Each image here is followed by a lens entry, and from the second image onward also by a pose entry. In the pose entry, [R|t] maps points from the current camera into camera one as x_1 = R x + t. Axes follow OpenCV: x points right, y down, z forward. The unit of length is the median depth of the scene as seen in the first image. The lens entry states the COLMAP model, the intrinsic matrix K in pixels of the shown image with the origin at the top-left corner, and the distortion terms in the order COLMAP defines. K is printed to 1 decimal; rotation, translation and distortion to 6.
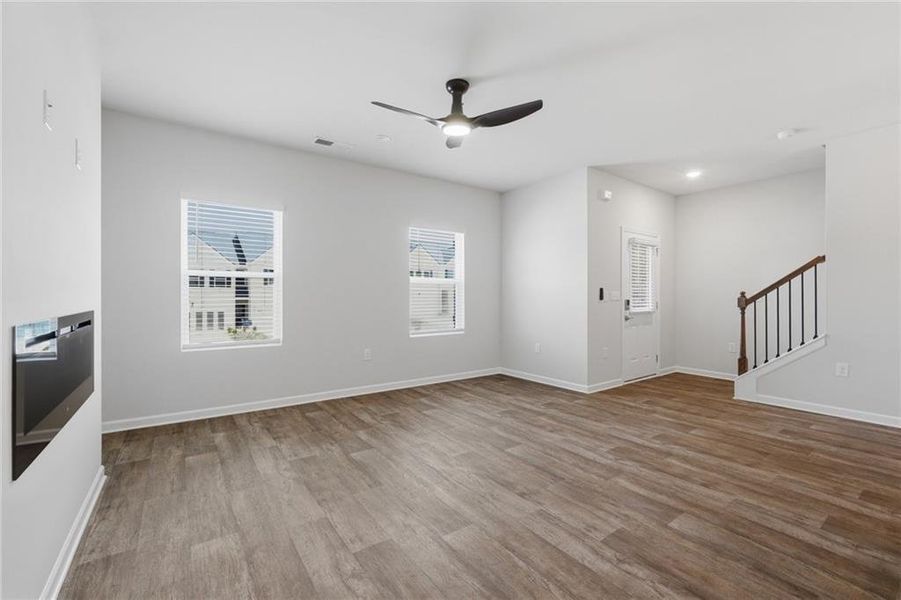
lens RADIAL K [[385.4, 0, 450.5], [0, 385.4, 299.3], [0, 0, 1]] dist [-0.001329, 0.000808]
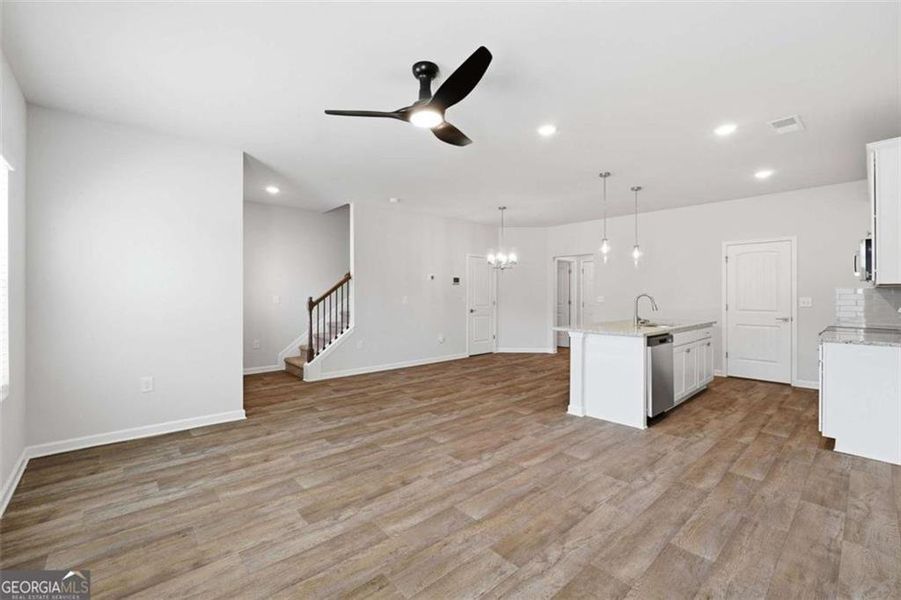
lens RADIAL K [[380.3, 0, 451.4], [0, 380.3, 303.3], [0, 0, 1]] dist [-0.019667, 0.006160]
pose [[-0.107216, -0.030425, 0.993770, -0.563426], [0.000180, 0.999531, 0.030620, -0.038103], [-0.994236, 0.003462, -0.107160, 0.690570]]
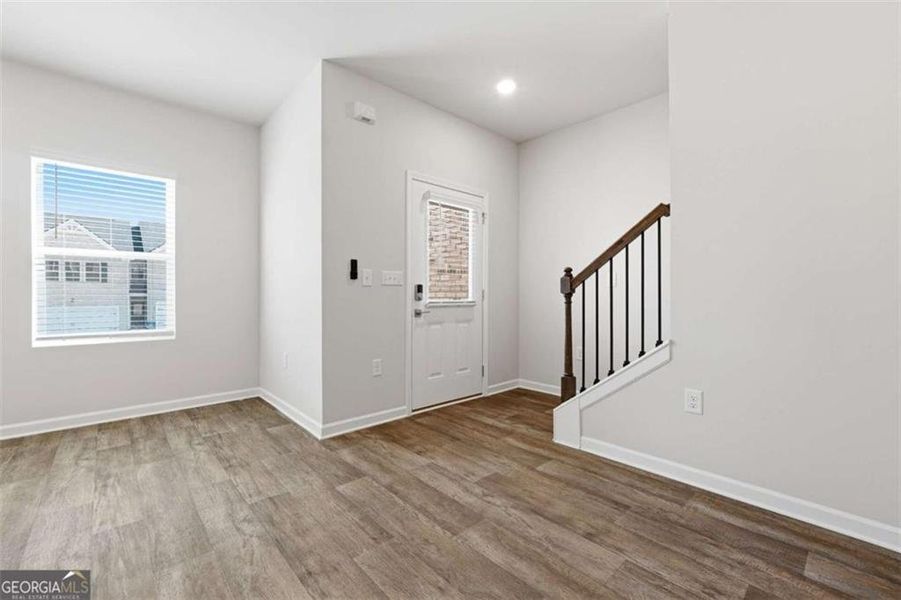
lens RADIAL K [[380.3, 0, 449.6], [0, 380.3, 301.8], [0, 0, 1]] dist [-0.019667, 0.006160]
pose [[0.993445, -0.004924, 0.114207, 0.519554], [0.003135, 0.999870, 0.015843, 0.025229], [-0.114270, -0.015381, 0.993331, 0.434940]]
